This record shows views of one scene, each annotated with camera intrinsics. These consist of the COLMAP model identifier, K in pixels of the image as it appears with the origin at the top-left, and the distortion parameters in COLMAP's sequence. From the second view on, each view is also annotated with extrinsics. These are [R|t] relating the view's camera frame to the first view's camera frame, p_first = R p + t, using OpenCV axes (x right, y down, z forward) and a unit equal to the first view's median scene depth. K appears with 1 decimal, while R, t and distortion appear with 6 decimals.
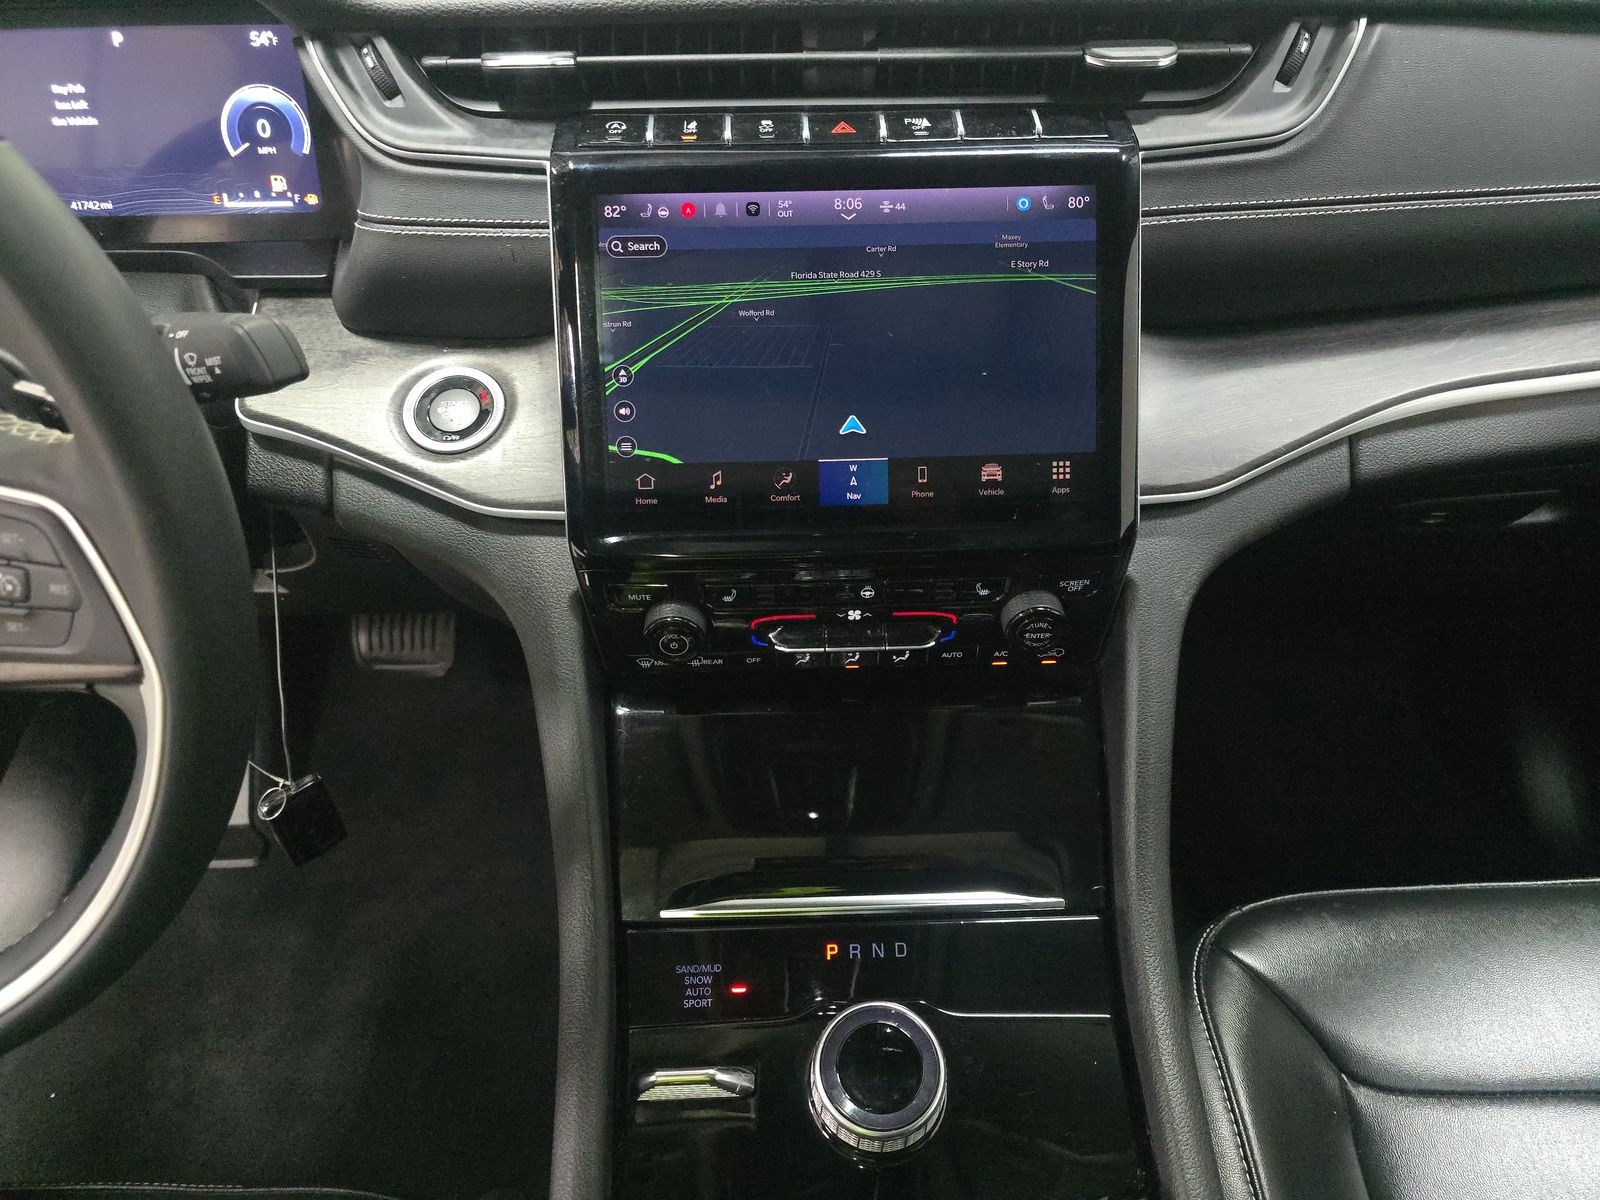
lens RADIAL K [[1108.9, 0, 801.0], [0, 1108.9, 601.7], [0, 0, 1]] dist [0.026187, -0.018373]
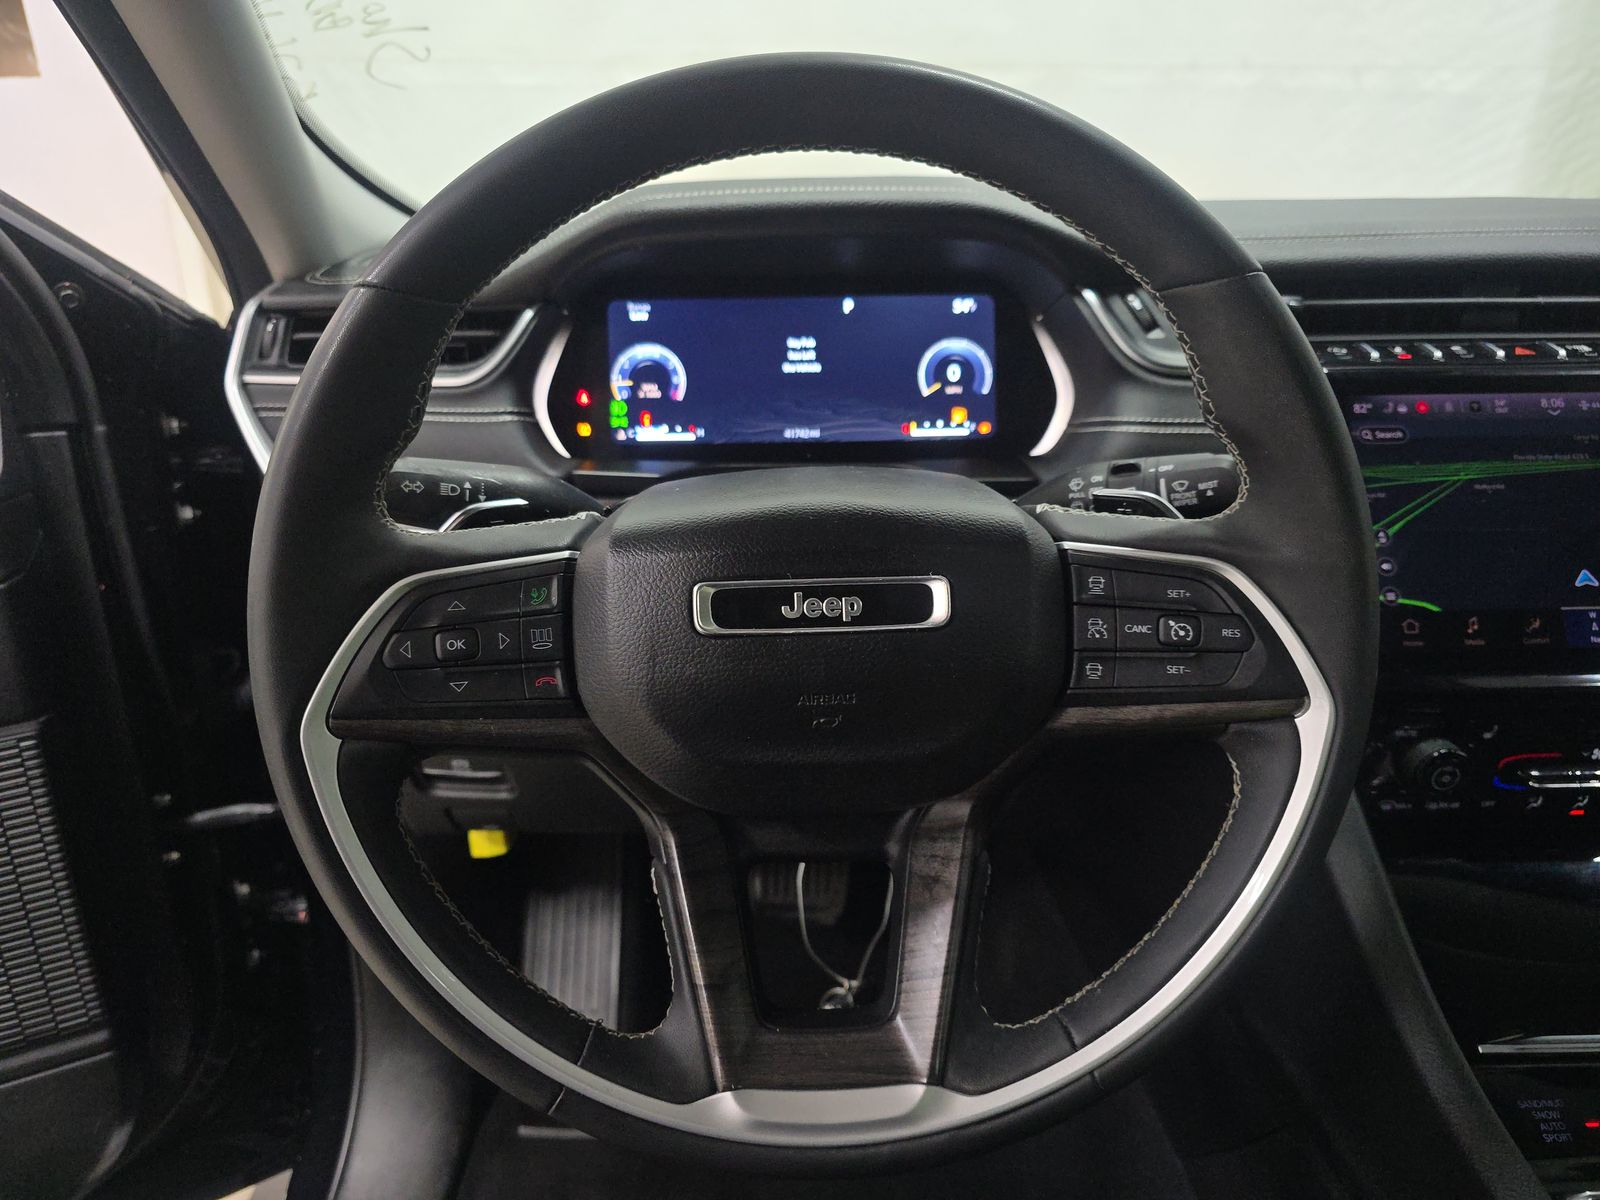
lens RADIAL K [[1108.9, 0, 801.4], [0, 1108.9, 592.8], [0, 0, 1]] dist [0.026187, -0.018373]
pose [[0.999980, 0.000115, 0.006296, -0.768108], [0.001881, 0.948705, -0.316156, 0.216875], [-0.006010, 0.316161, 0.948686, -0.081209]]
